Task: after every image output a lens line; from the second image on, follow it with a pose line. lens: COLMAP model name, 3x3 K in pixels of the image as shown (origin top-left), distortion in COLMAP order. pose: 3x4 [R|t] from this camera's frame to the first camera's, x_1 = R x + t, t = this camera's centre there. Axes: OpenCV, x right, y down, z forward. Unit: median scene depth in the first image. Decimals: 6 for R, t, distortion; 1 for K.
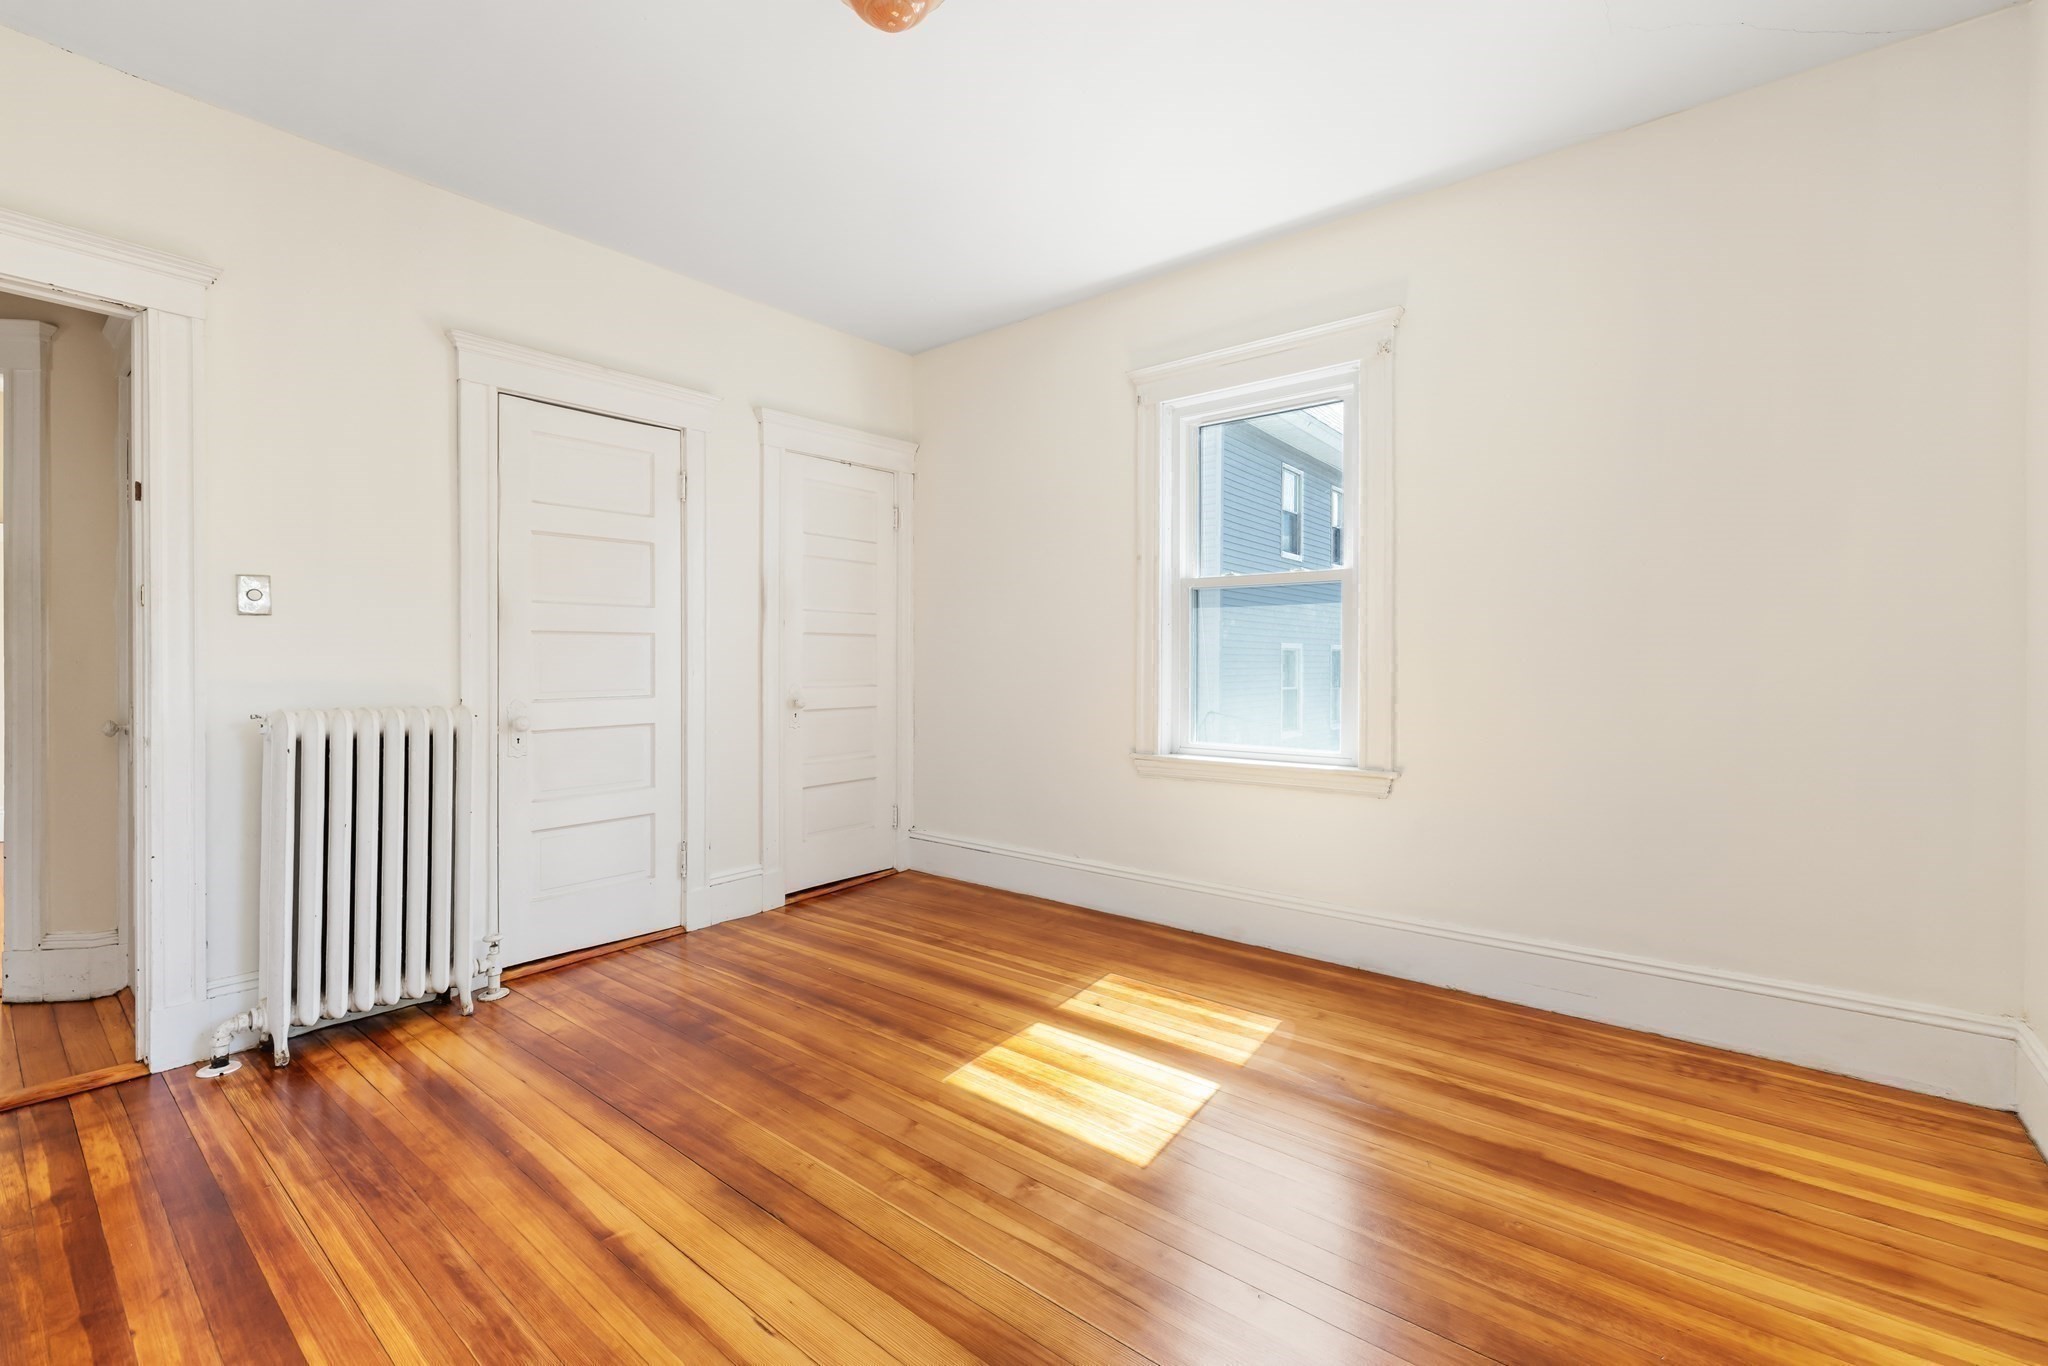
lens RADIAL K [[877.7, 0, 1030.5], [0, 877.7, 667.7], [0, 0, 1]] dist [0.001098, 0.000254]
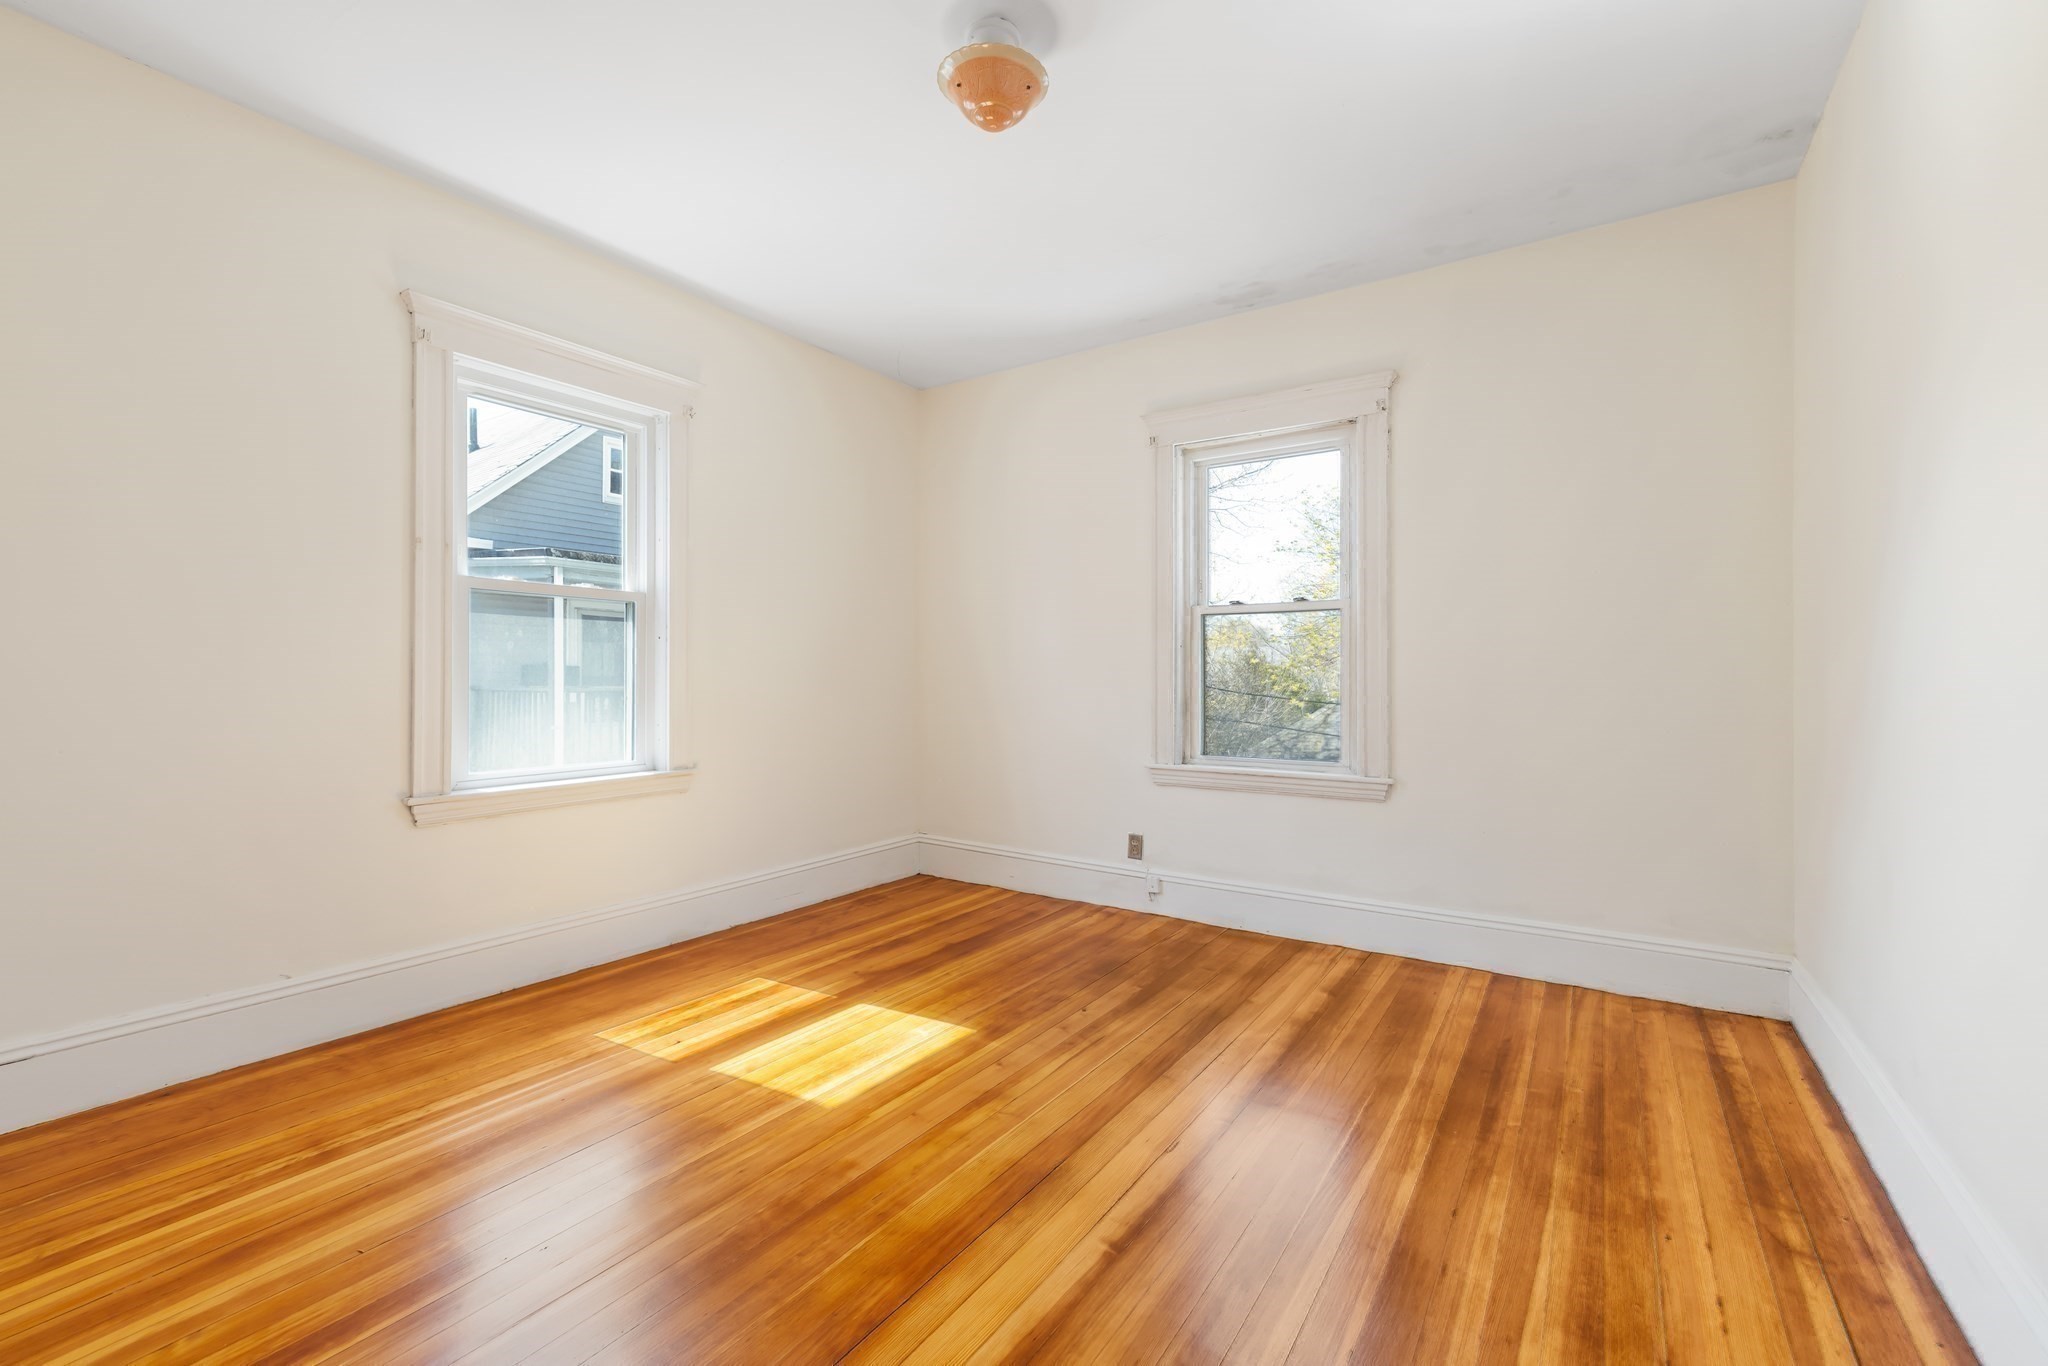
lens RADIAL K [[877.7, 0, 1009.0], [0, 877.7, 673.9], [0, 0, 1]] dist [0.001098, 0.000254]
pose [[-0.086767, 0.002229, 0.996226, -1.079638], [0.006203, 0.999979, -0.001697, -0.006725], [-0.996209, 0.006032, -0.086779, 0.882397]]
